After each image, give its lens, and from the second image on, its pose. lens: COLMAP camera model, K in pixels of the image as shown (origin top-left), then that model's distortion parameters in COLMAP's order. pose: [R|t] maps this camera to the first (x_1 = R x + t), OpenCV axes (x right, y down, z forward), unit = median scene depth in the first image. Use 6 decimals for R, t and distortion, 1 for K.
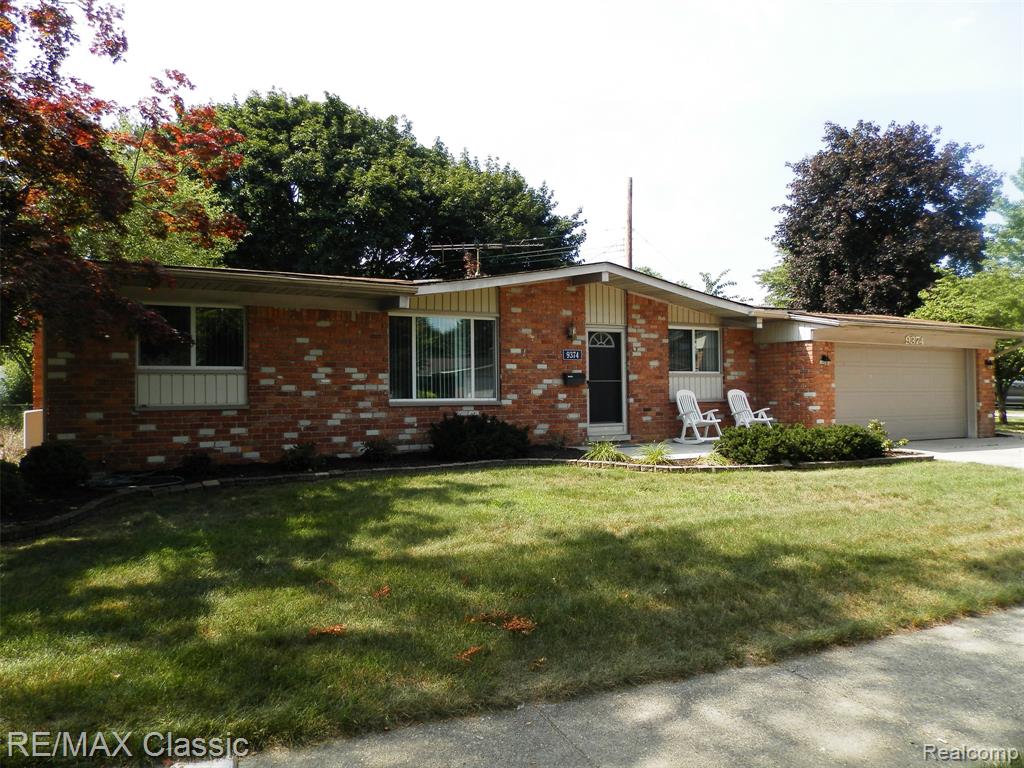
lens RADIAL K [[775.3, 0, 506.9], [0, 775.3, 386.0], [0, 0, 1]] dist [-0.004514, 0.004100]
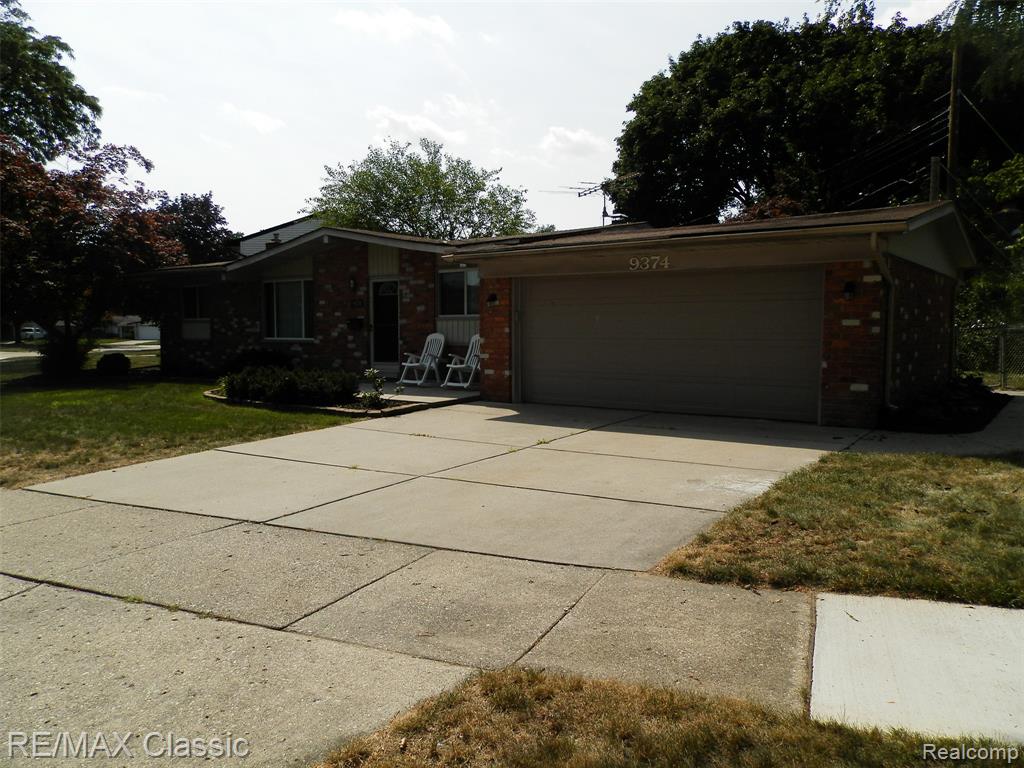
lens RADIAL K [[775.3, 0, 510.4], [0, 775.3, 384.5], [0, 0, 1]] dist [-0.004514, 0.004100]
pose [[0.410268, 0.072459, -0.909082, 1.302747], [0.006925, 0.996562, 0.082557, -0.012448], [0.911939, -0.040166, 0.408355, 0.726186]]
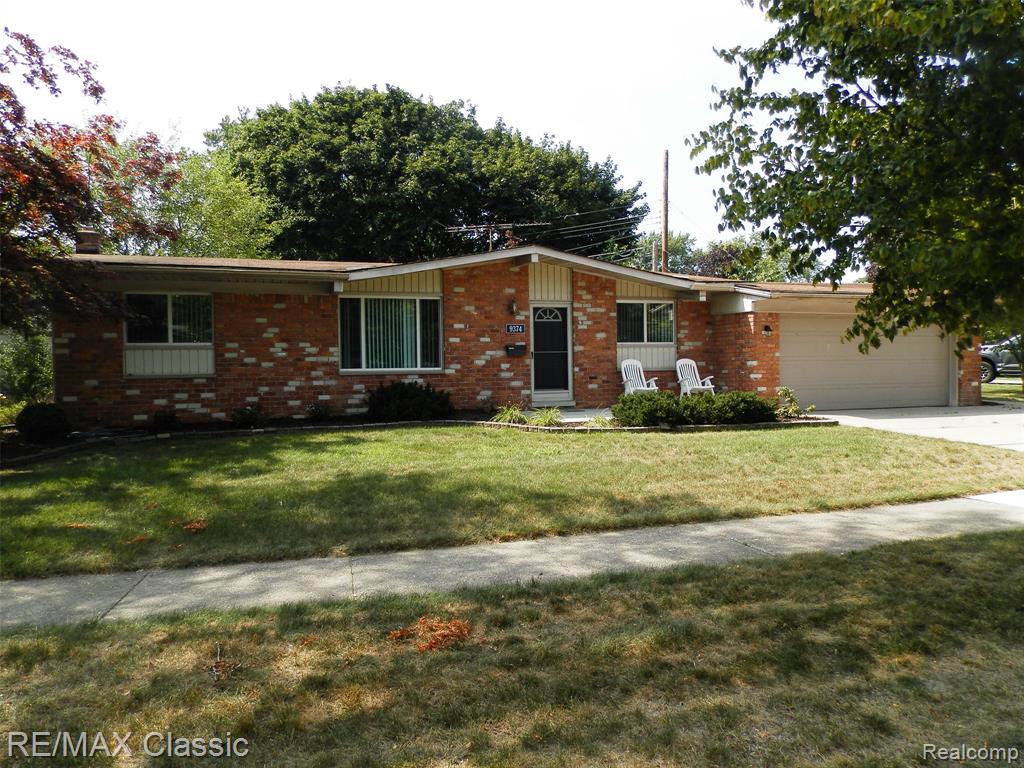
lens RADIAL K [[775.3, 0, 516.2], [0, 775.3, 379.9], [0, 0, 1]] dist [-0.004514, 0.004100]
pose [[0.985983, -0.000683, -0.166846, 0.273505], [0.005982, 0.999493, 0.031257, -0.001390], [0.166740, -0.031817, 0.985487, -0.100374]]
